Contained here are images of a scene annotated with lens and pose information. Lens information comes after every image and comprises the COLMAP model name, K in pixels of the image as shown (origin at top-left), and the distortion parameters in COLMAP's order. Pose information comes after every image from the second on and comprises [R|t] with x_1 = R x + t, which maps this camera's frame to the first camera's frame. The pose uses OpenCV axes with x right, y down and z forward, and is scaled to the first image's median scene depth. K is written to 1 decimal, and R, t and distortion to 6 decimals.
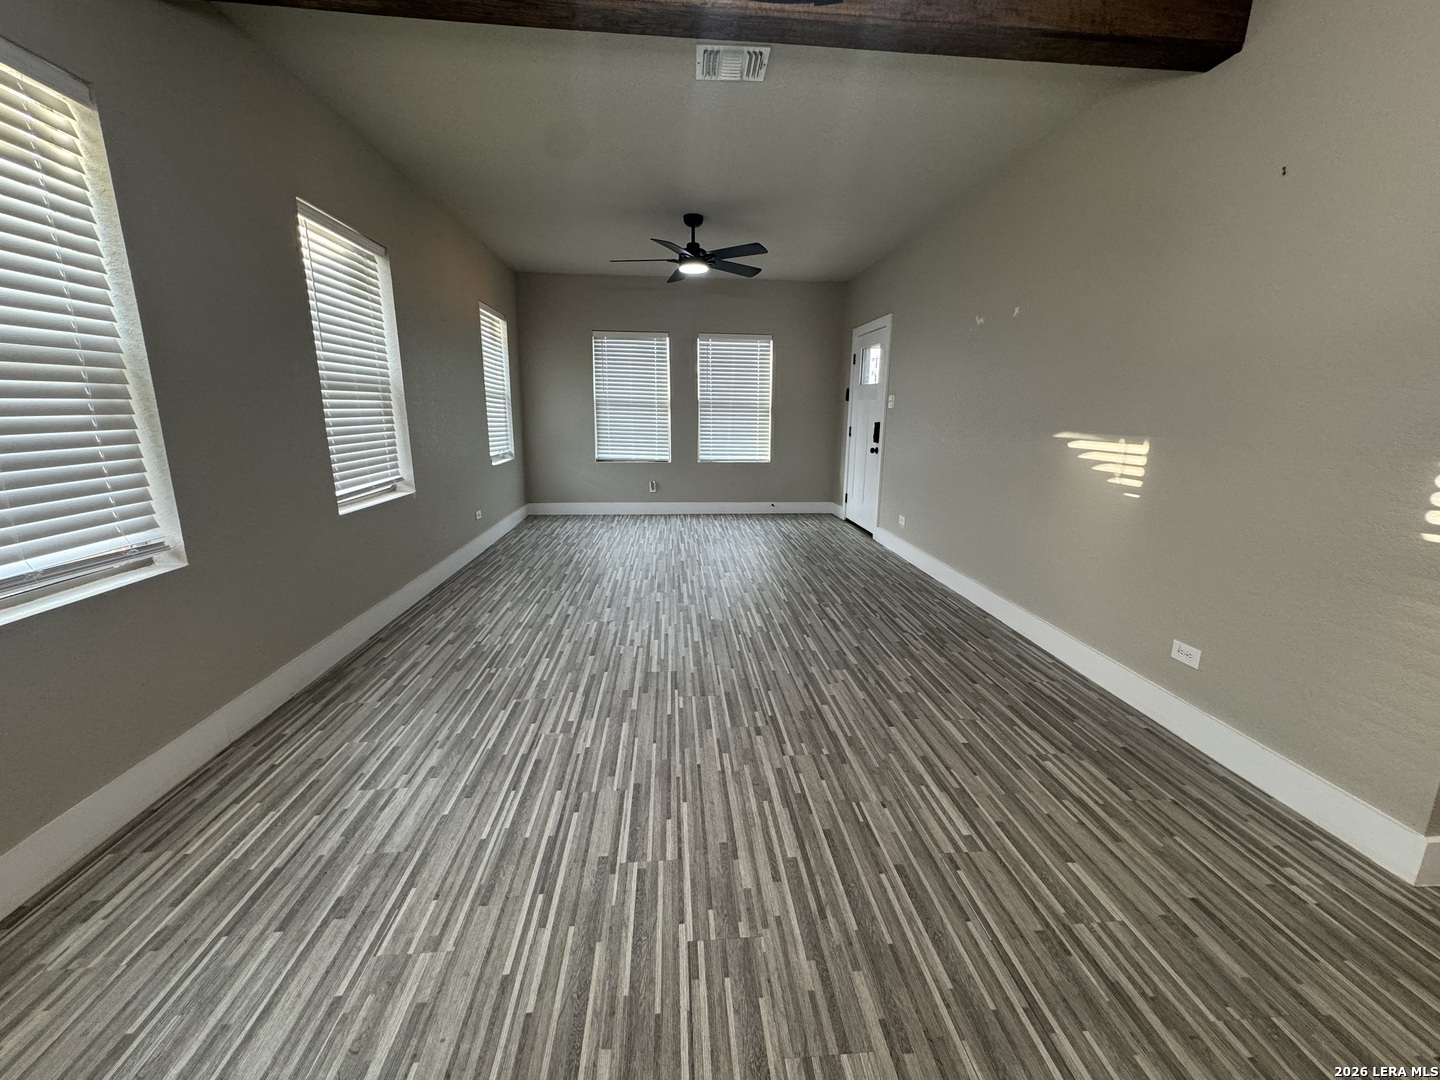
lens RADIAL K [[575.5, 0, 722.5], [0, 575.5, 538.5], [0, 0, 1]] dist [-0.002442, 0.000413]
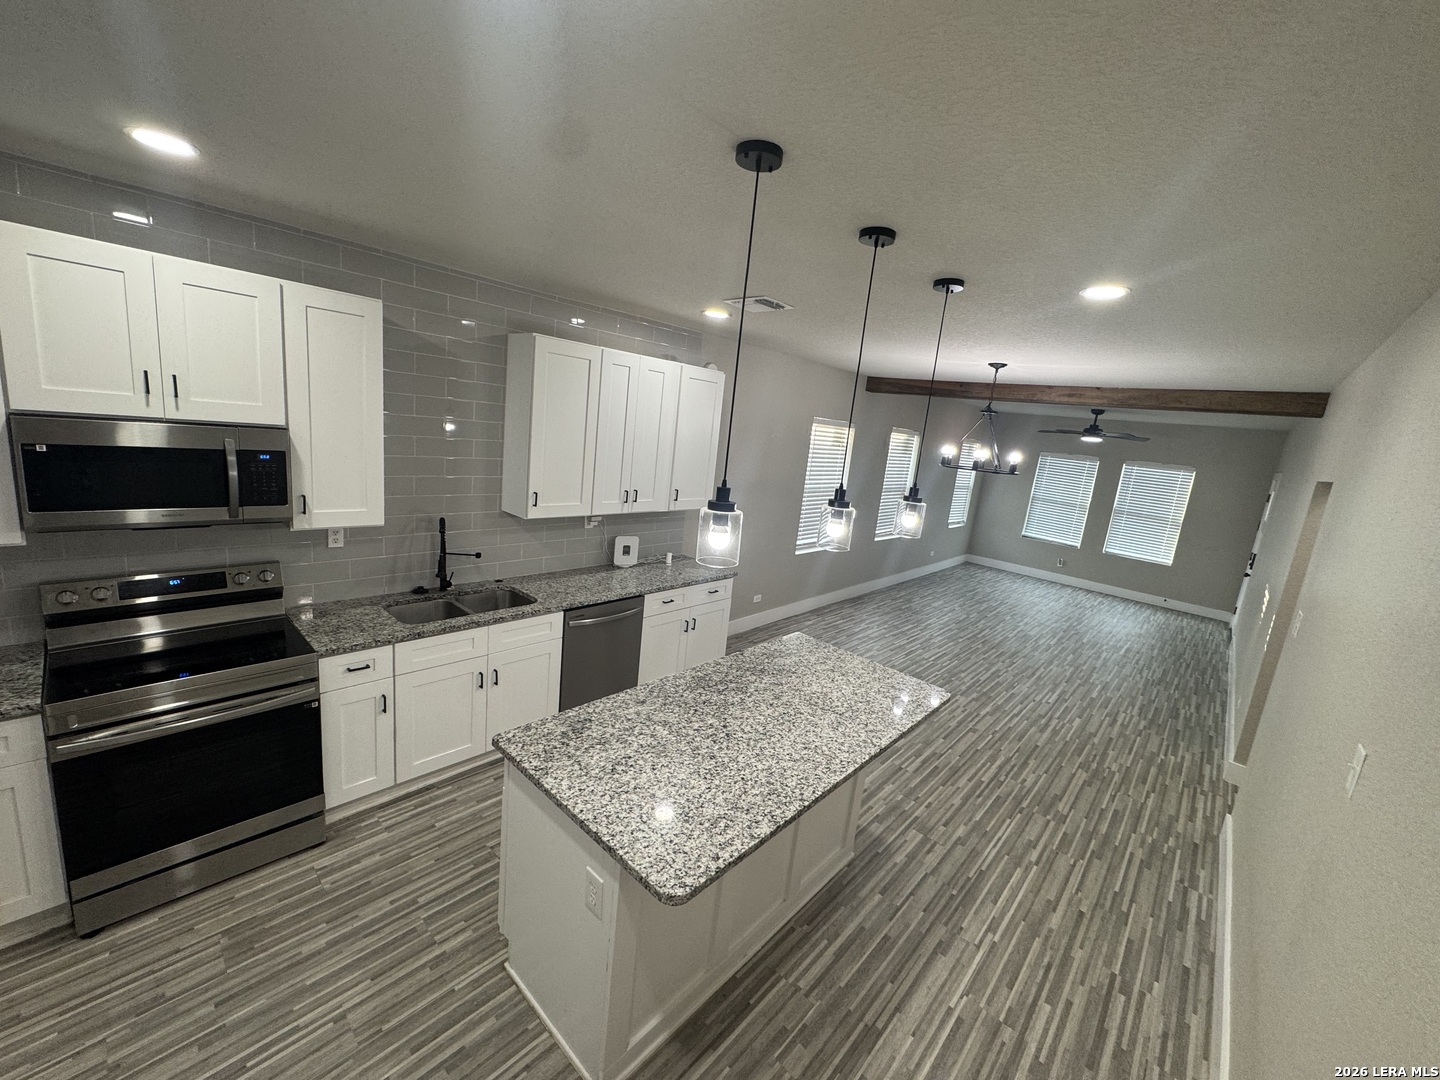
lens RADIAL K [[575.5, 0, 720.8], [0, 575.5, 532.9], [0, 0, 1]] dist [-0.002442, 0.000413]
pose [[0.678801, 0.199187, -0.706791, 0.569393], [-0.257654, 0.965920, 0.024763, 0.032862], [0.687636, 0.165298, 0.706989, -1.089748]]
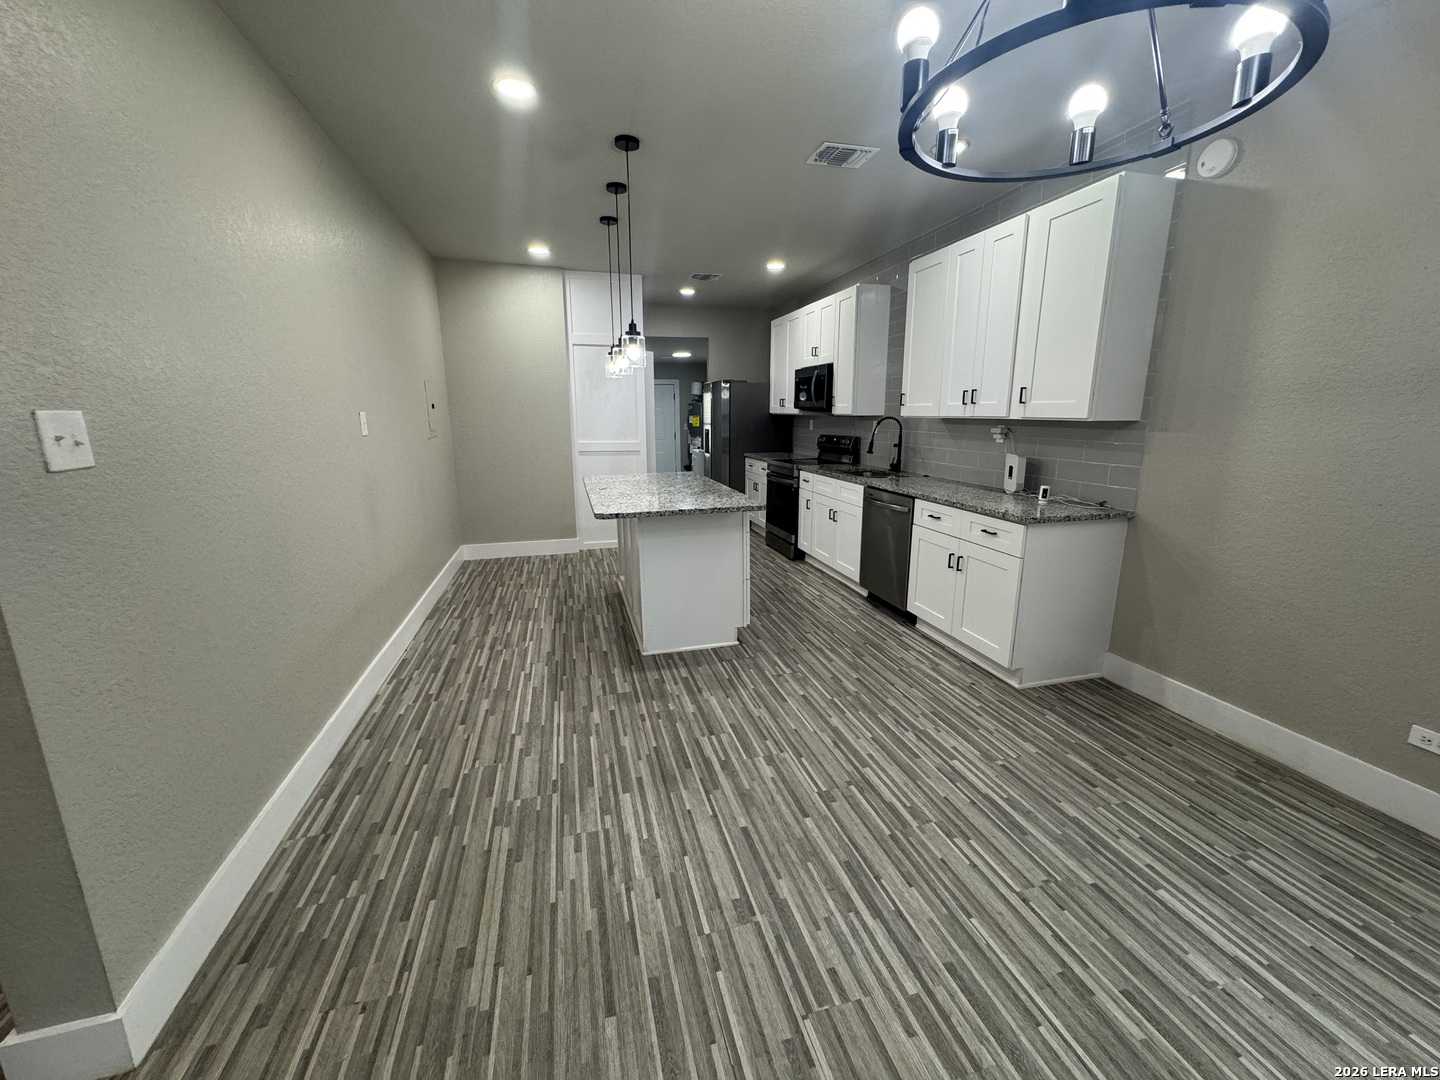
lens RADIAL K [[575.5, 0, 720.4], [0, 575.5, 537.7], [0, 0, 1]] dist [-0.002442, 0.000413]
pose [[-0.983601, 0.035302, -0.176868, -0.010258], [-0.043295, 0.905765, 0.421562, -0.284558], [0.175083, 0.422307, -0.889383, 1.751010]]
